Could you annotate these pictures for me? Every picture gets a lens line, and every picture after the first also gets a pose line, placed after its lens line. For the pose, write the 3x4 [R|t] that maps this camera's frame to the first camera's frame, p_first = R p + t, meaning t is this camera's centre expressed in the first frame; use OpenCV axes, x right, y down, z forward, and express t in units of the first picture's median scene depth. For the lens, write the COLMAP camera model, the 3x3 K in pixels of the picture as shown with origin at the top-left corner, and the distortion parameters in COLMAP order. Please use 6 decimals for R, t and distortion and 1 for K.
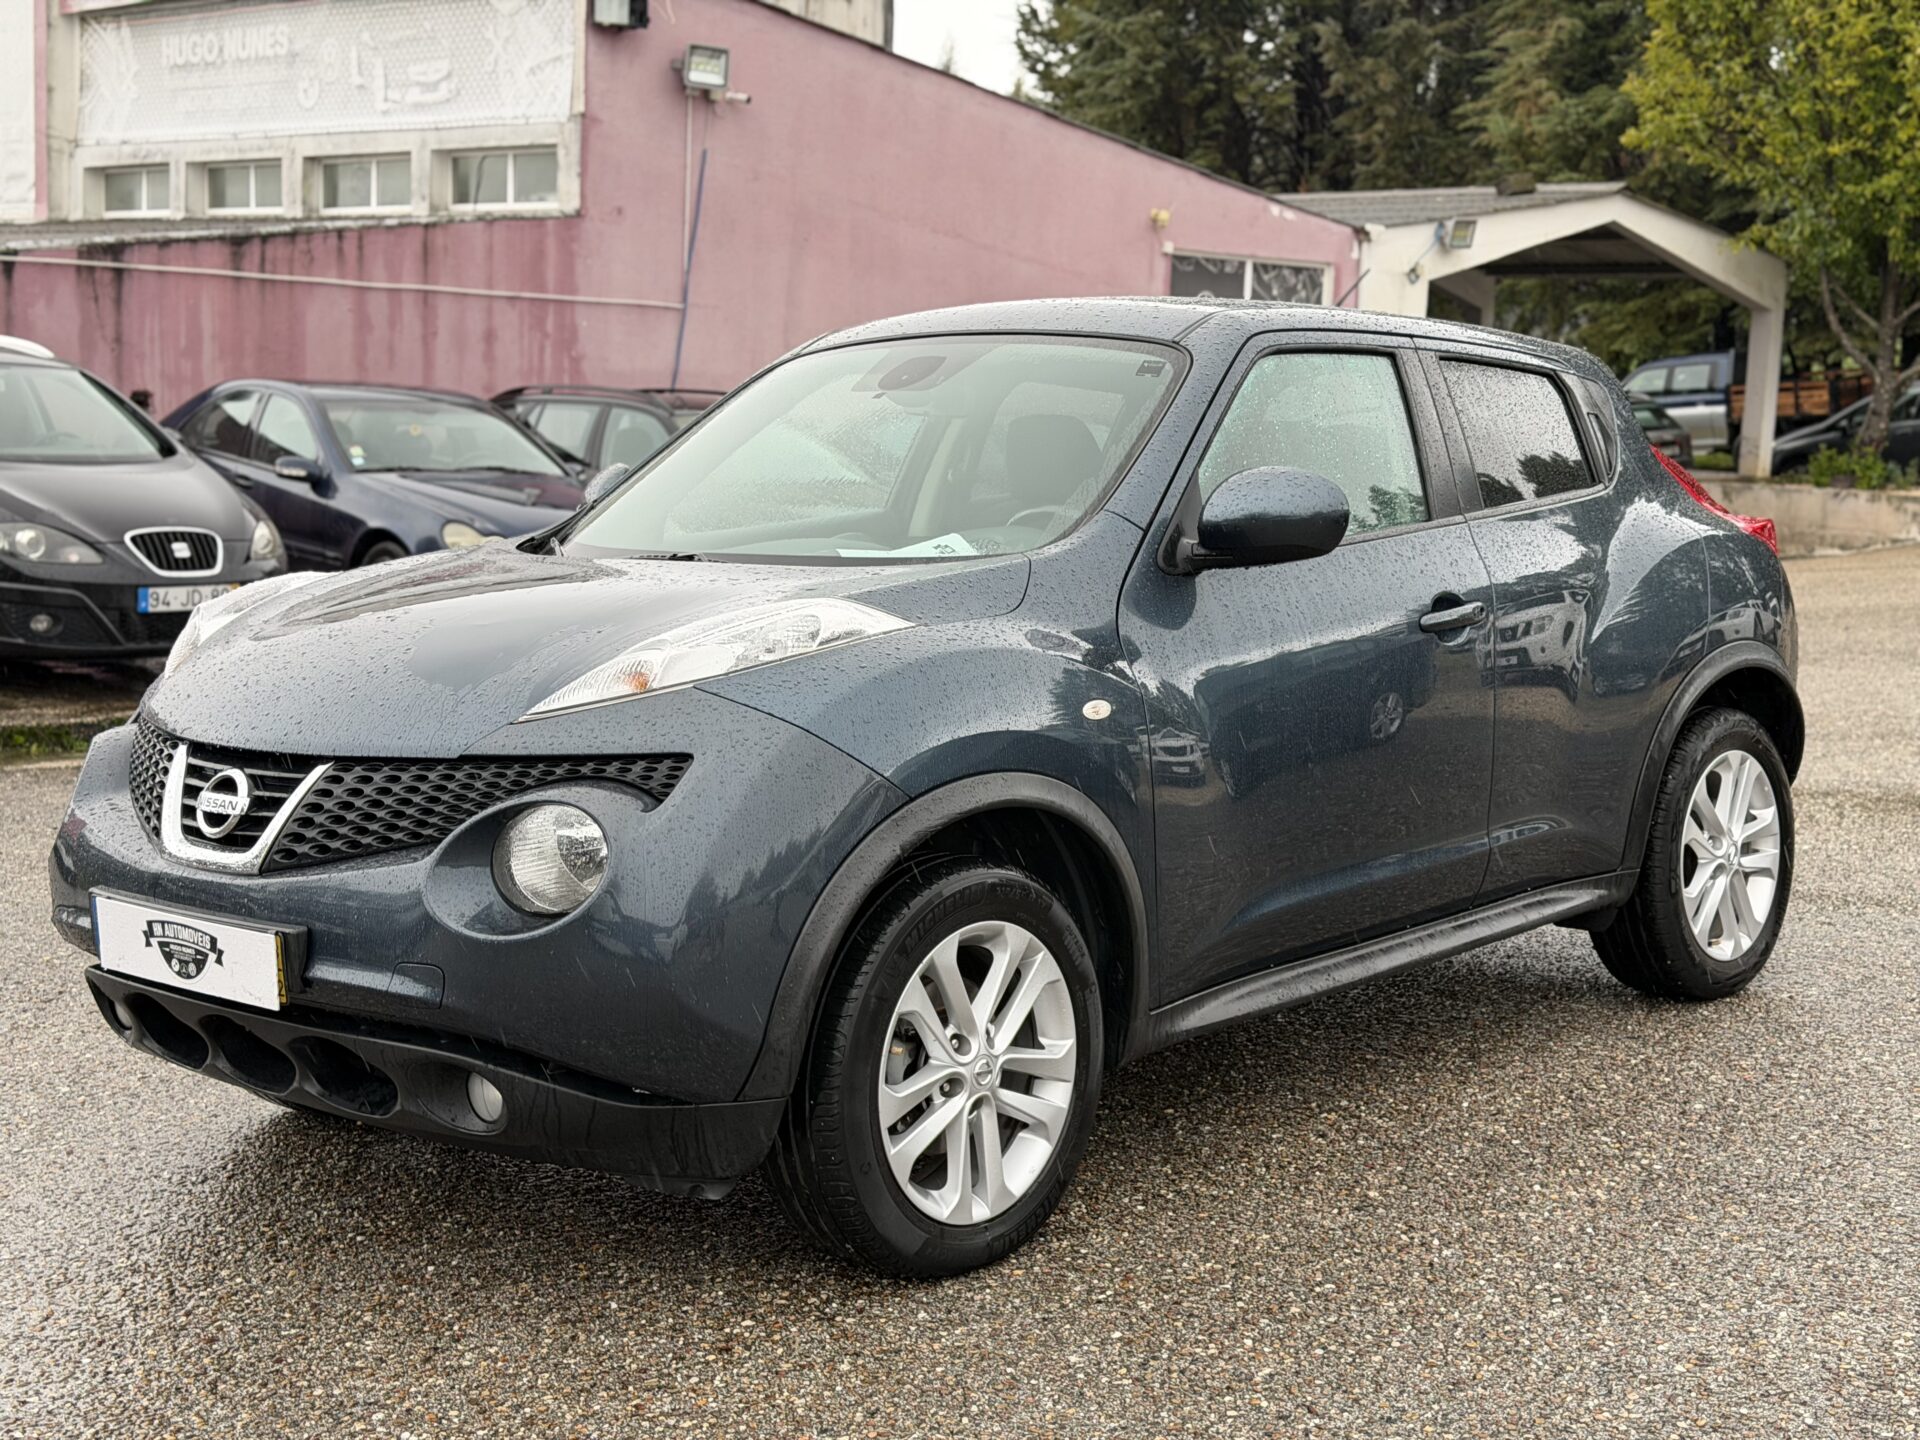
lens RADIAL K [[2694.5, 0, 956.8], [0, 2694.5, 725.9], [0, 0, 1]] dist [0.125098, 0.000000]
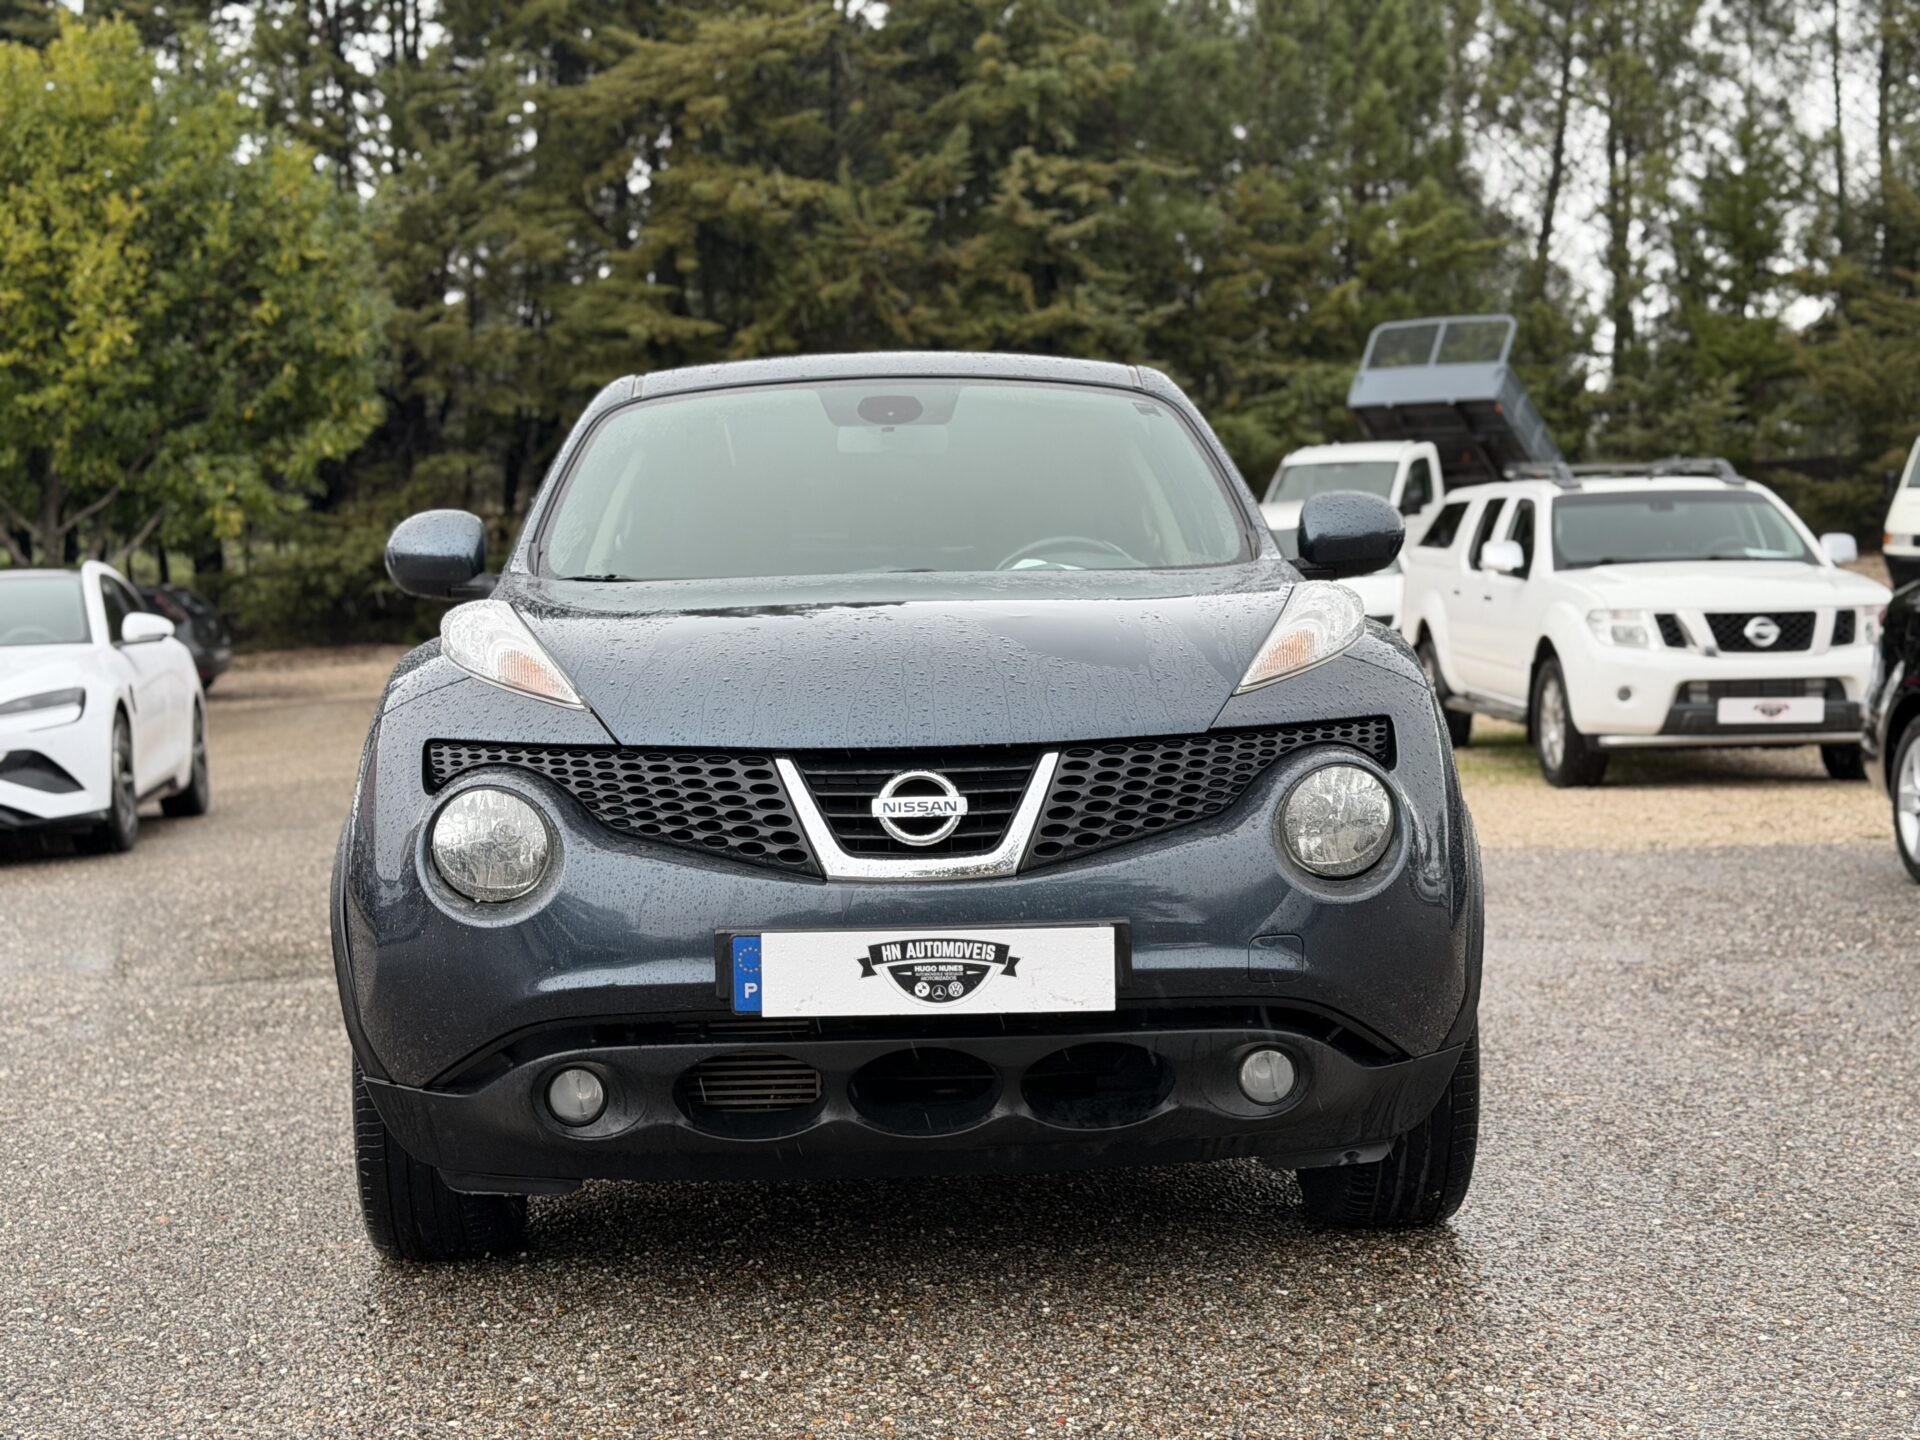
lens RADIAL K [[2694.5, 0, 955.2], [0, 2694.5, 714.8], [0, 0, 1]] dist [0.125098, 0.000000]
pose [[0.701309, -0.027906, 0.712311, -0.904975], [0.095435, 0.993914, -0.055023, 0.048660], [-0.706440, 0.106567, 0.699704, 0.372669]]
